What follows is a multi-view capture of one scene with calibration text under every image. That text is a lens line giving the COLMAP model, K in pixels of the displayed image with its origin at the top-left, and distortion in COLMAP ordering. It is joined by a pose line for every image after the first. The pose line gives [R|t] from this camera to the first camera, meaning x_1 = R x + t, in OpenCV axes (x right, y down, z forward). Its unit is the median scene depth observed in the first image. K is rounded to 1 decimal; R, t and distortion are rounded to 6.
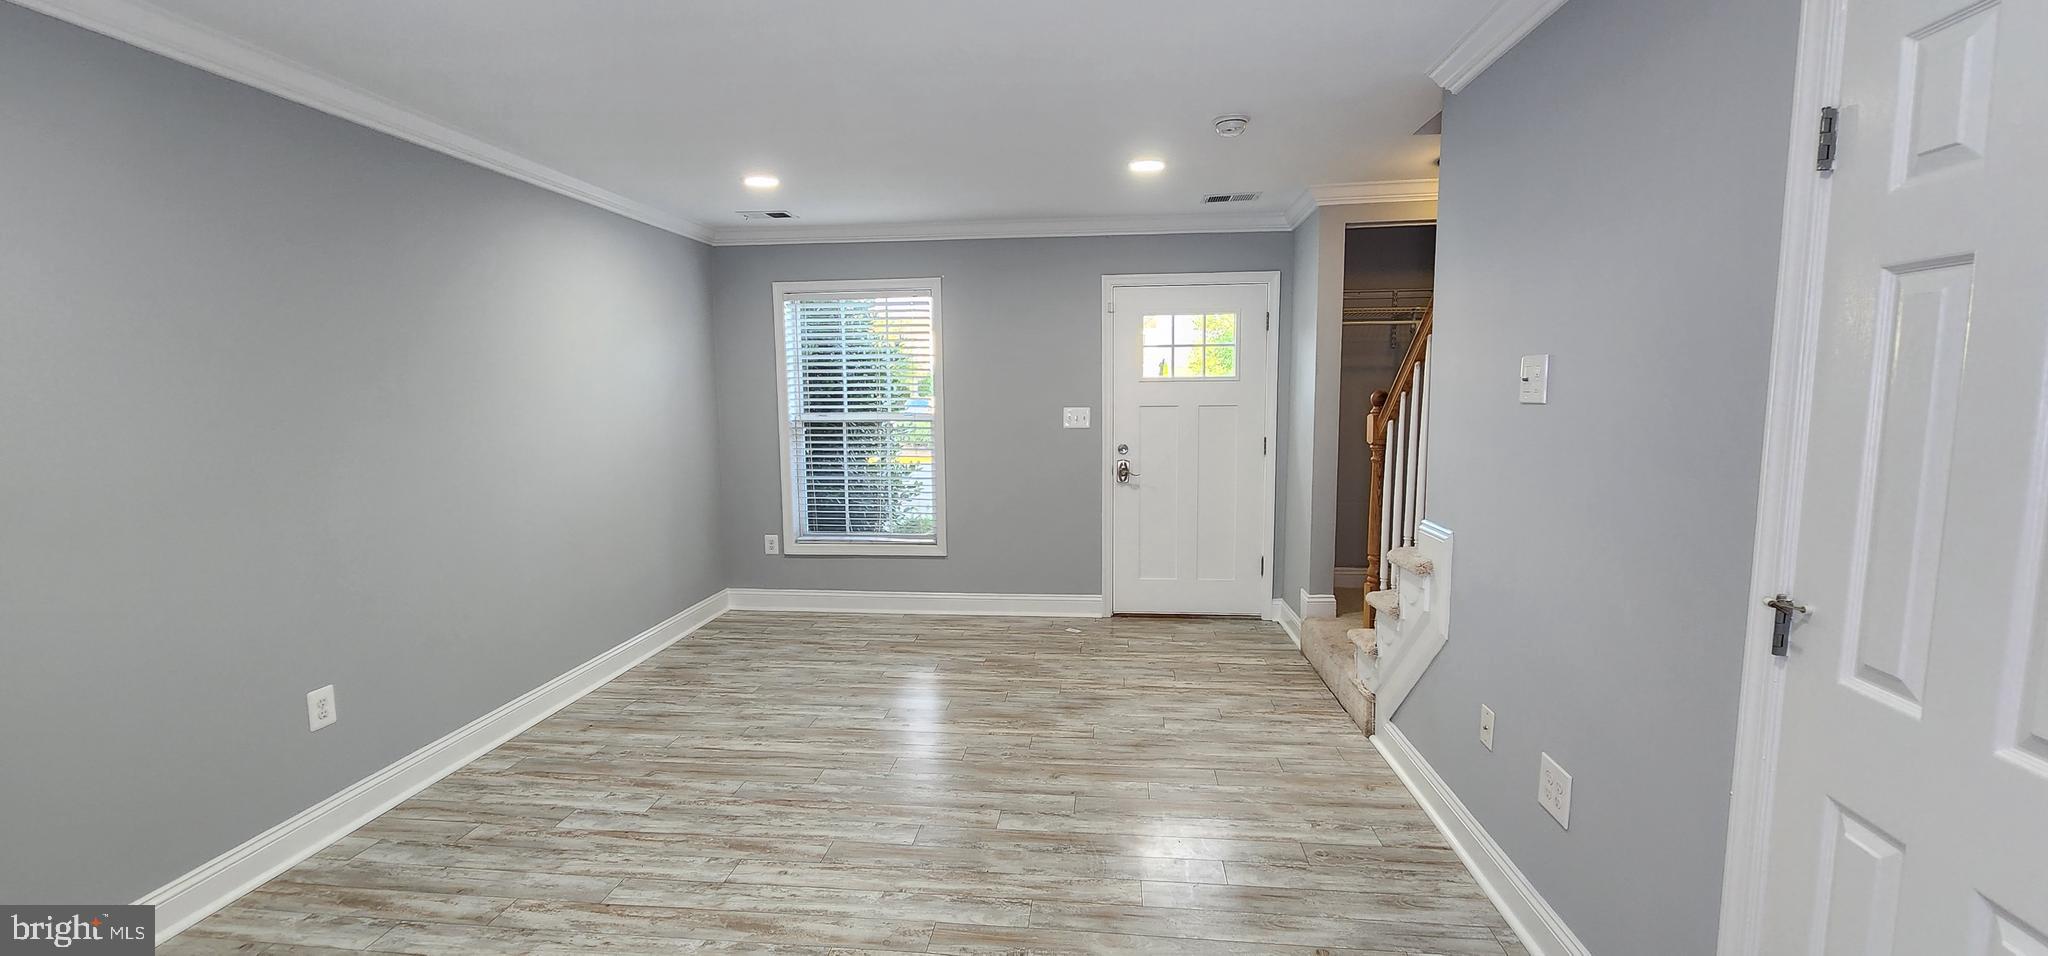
lens RADIAL K [[834.1, 0, 1024.8], [0, 834.1, 485.3], [0, 0, 1]] dist [-0.001535, 0.000143]
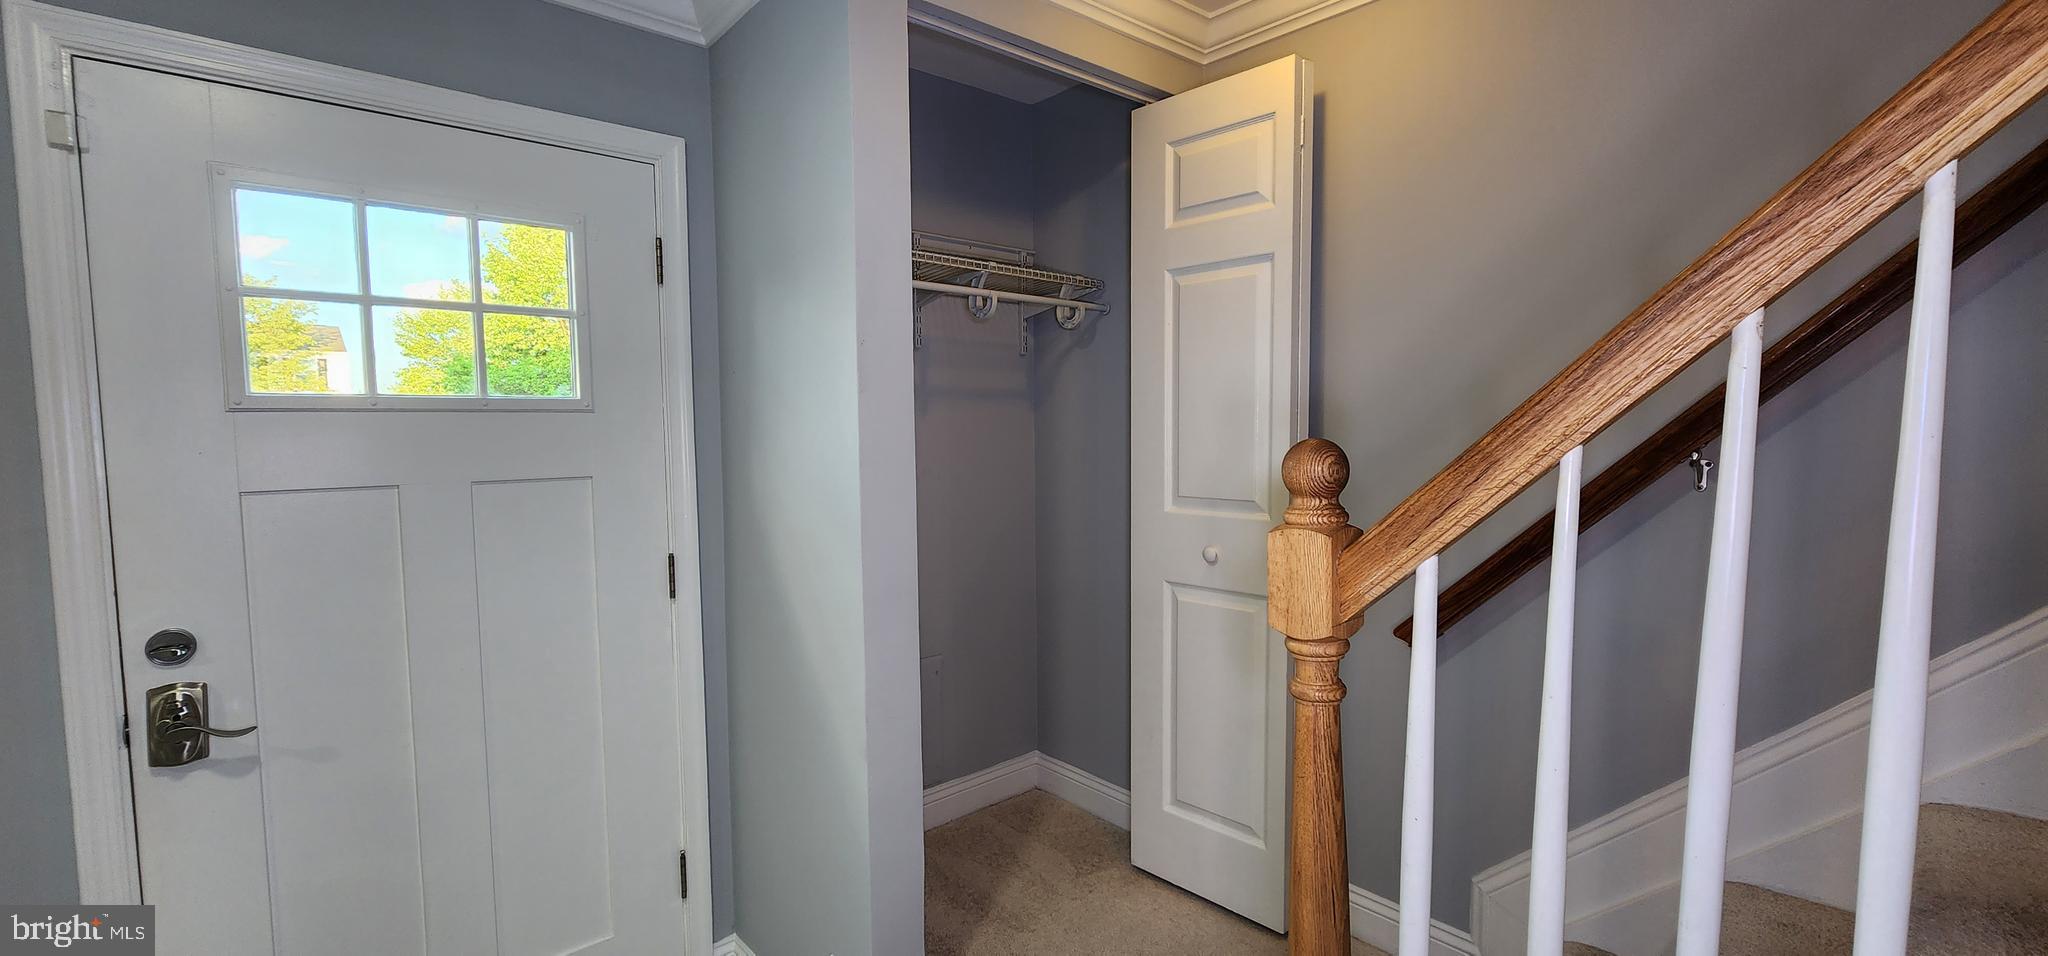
lens RADIAL K [[834.1, 0, 1012.1], [0, 834.1, 469.8], [0, 0, 1]] dist [-0.001535, 0.000143]
pose [[0.691631, -0.043337, 0.720949, 0.144485], [0.081181, 0.996537, -0.017976, -0.095694], [-0.717674, 0.070960, 0.692755, 0.752733]]
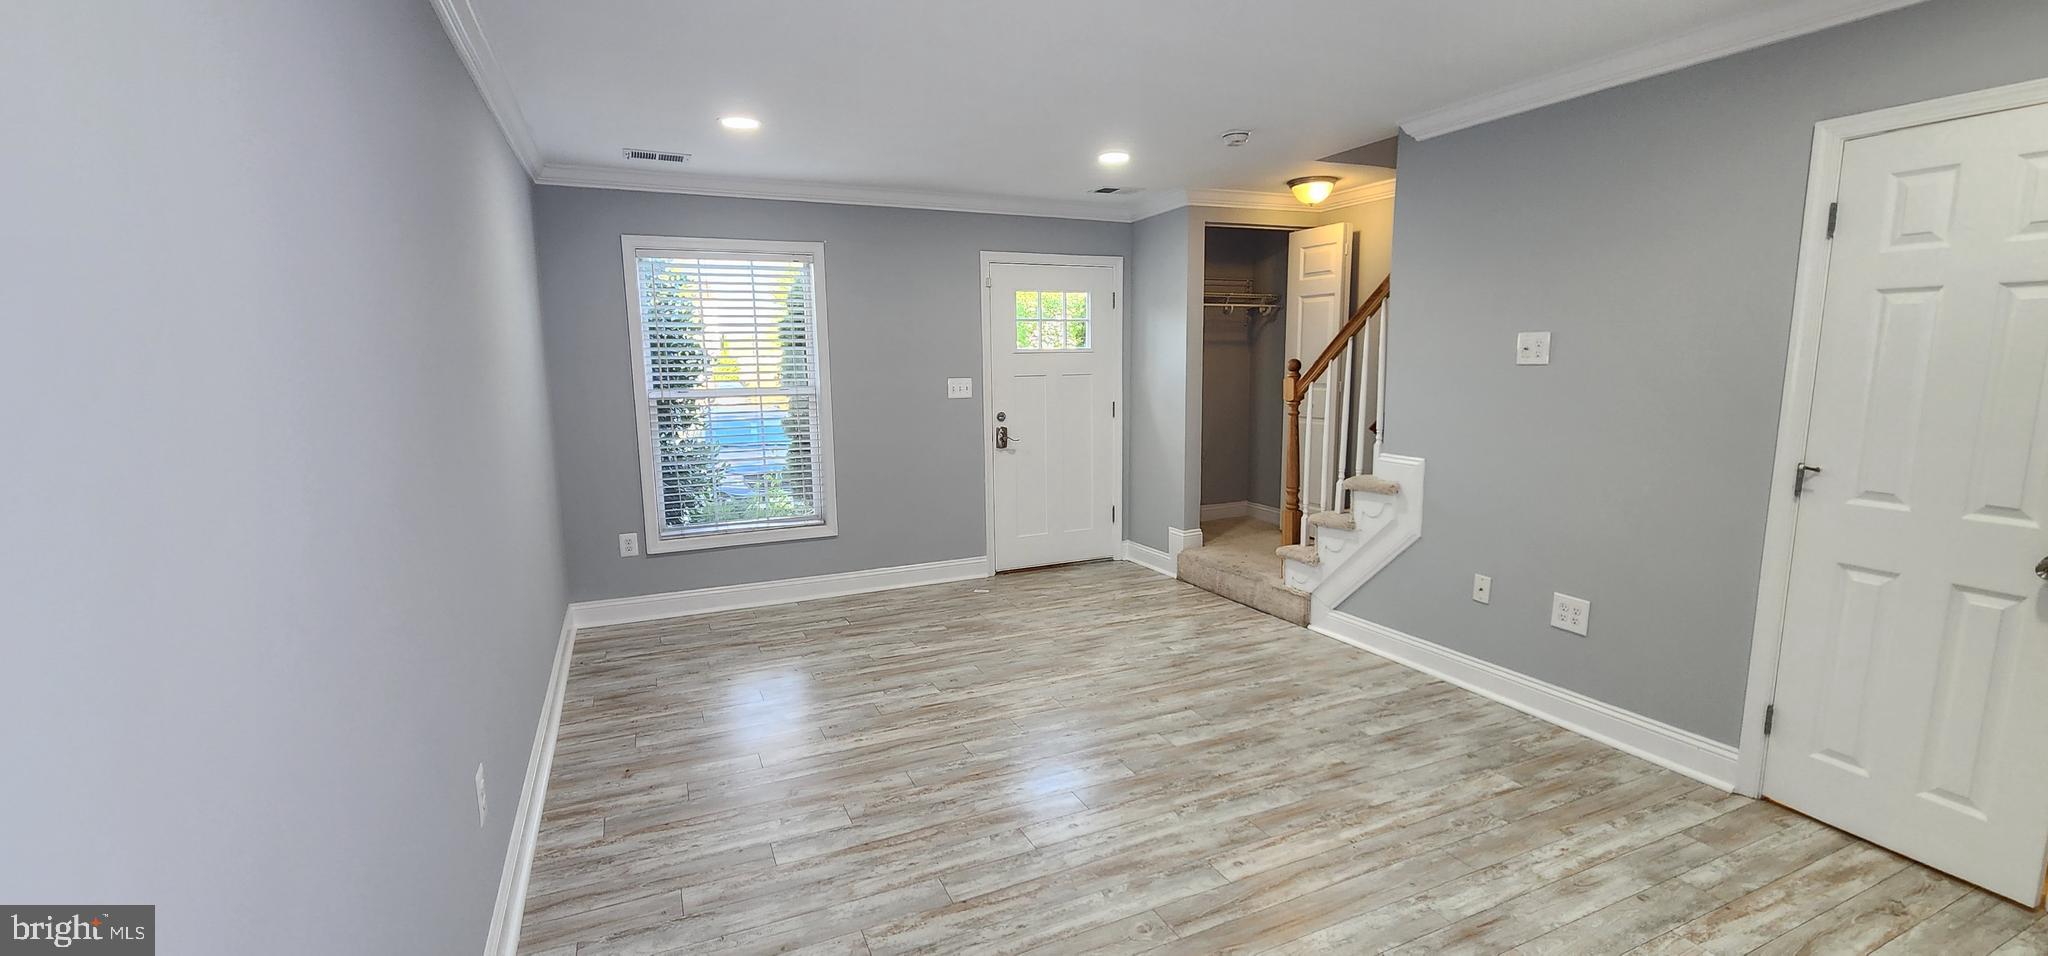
lens RADIAL K [[834.1, 0, 1011.0], [0, 834.1, 486.6], [0, 0, 1]] dist [-0.001535, 0.000143]
pose [[0.864729, -0.078799, 0.496019, -0.515582], [0.063416, 0.996842, 0.047805, -0.006091], [-0.498220, -0.009883, 0.866995, 0.088435]]
